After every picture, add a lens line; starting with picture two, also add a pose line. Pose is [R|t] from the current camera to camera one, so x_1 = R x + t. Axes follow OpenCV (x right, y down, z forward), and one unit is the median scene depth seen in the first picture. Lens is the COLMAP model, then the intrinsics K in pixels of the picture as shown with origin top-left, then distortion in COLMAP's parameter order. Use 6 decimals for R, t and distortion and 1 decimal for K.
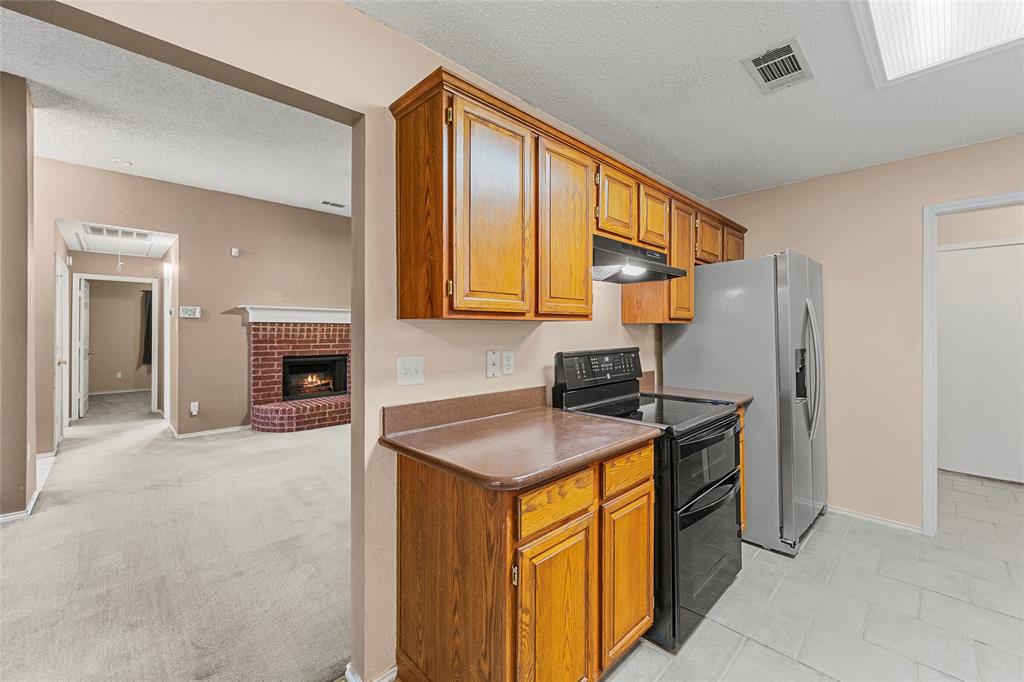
lens RADIAL K [[415.2, 0, 505.9], [0, 415.2, 333.7], [0, 0, 1]] dist [-0.001423, 0.000452]
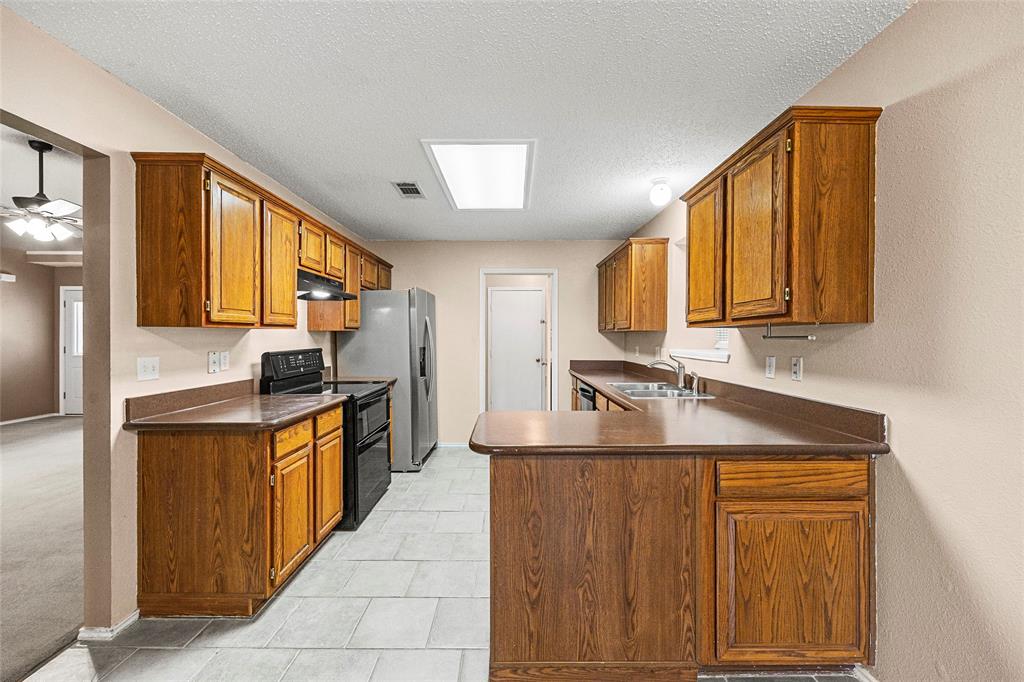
lens RADIAL K [[415.2, 0, 518.6], [0, 415.2, 333.4], [0, 0, 1]] dist [-0.001423, 0.000452]
pose [[0.678755, 0.005194, 0.734347, -0.185108], [0.004957, 0.999920, -0.011654, 0.002437], [-0.734348, 0.011550, 0.678675, -0.305033]]
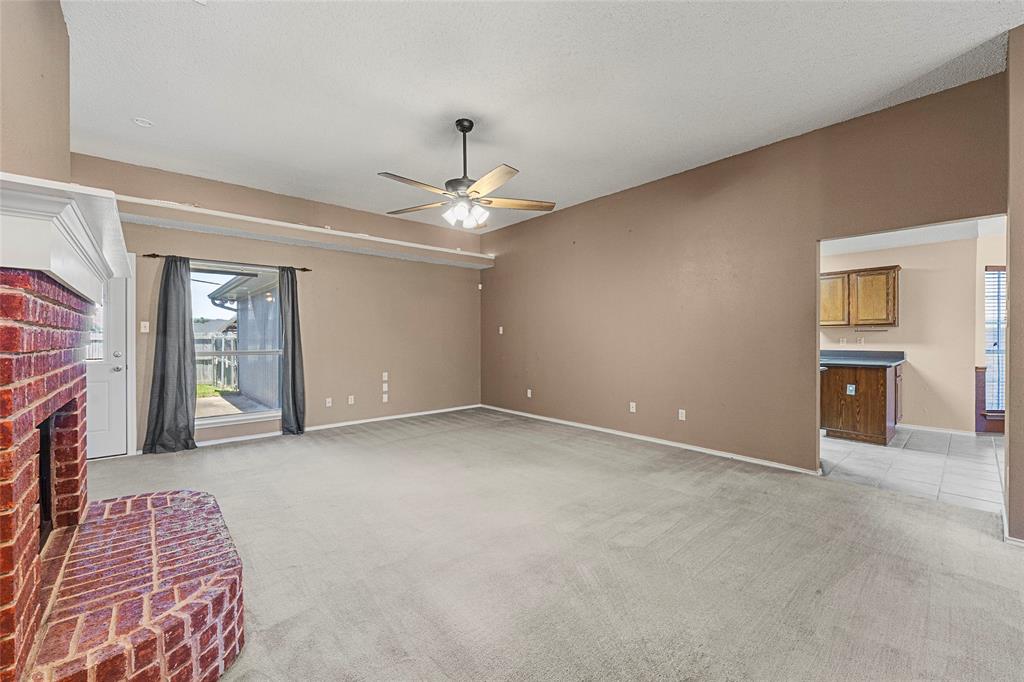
lens RADIAL K [[415.2, 0, 508.4], [0, 415.2, 337.7], [0, 0, 1]] dist [-0.001423, 0.000452]
pose [[0.017238, -0.005036, 0.999839, -1.224121], [0.010274, 0.999935, 0.004860, 0.006957], [-0.999799, 0.010189, 0.017289, 1.189698]]
